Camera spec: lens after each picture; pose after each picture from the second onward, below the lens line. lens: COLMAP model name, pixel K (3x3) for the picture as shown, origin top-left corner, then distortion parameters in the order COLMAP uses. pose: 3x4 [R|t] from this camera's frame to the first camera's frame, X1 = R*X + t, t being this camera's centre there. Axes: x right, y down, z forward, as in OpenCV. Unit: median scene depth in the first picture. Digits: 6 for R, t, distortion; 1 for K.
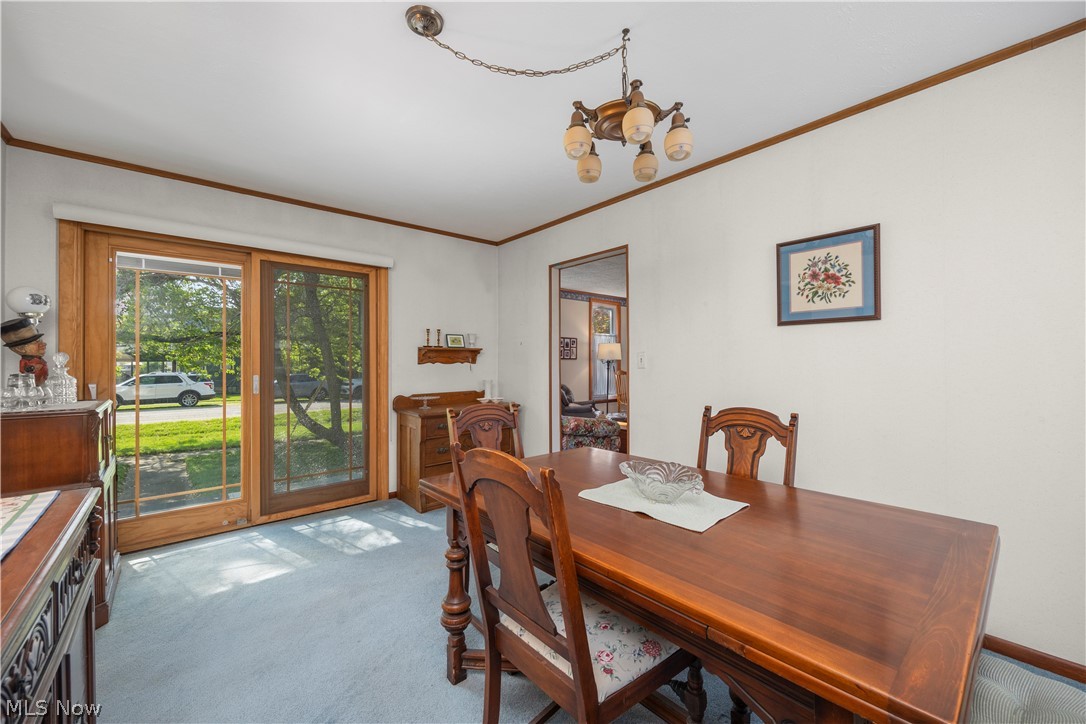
lens RADIAL K [[432.6, 0, 543.0], [0, 432.6, 362.0], [0, 0, 1]] dist [0.009435, -0.000215]
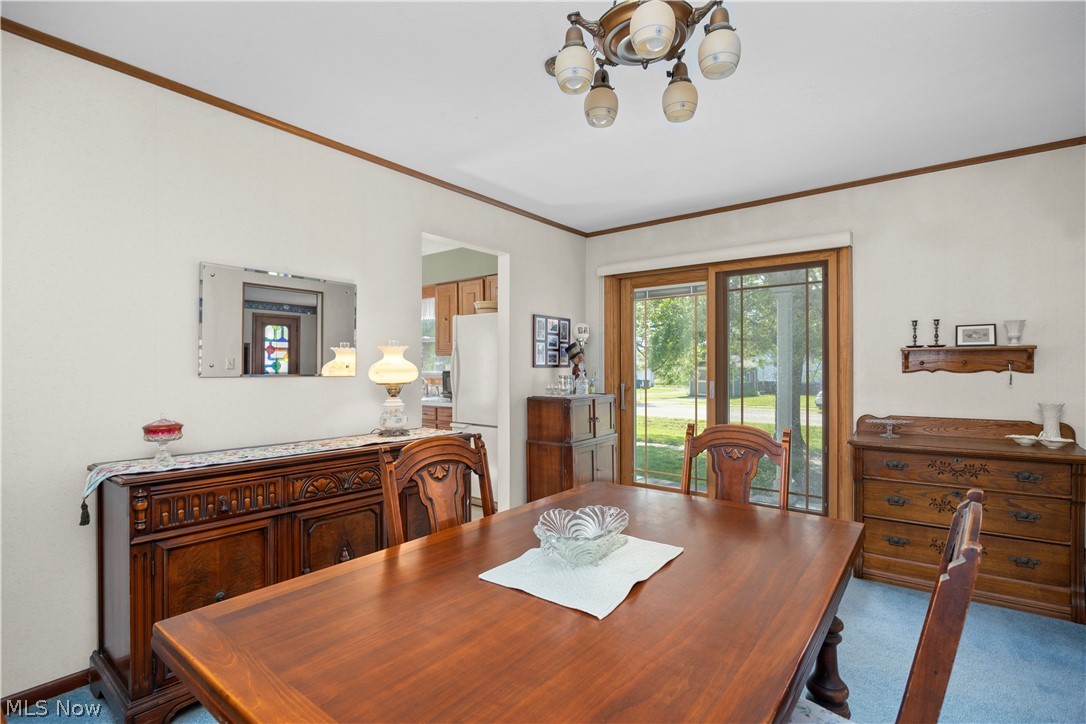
lens RADIAL K [[502.3, 0, 524.4], [0, 502.3, 365.0], [0, 0, 1]] dist [-0.012643, 0.000218]
pose [[0.168364, -0.001810, -0.985723, 0.413940], [-0.001892, 0.999996, -0.002159, -0.004253], [0.985723, 0.002228, 0.168360, 0.287718]]
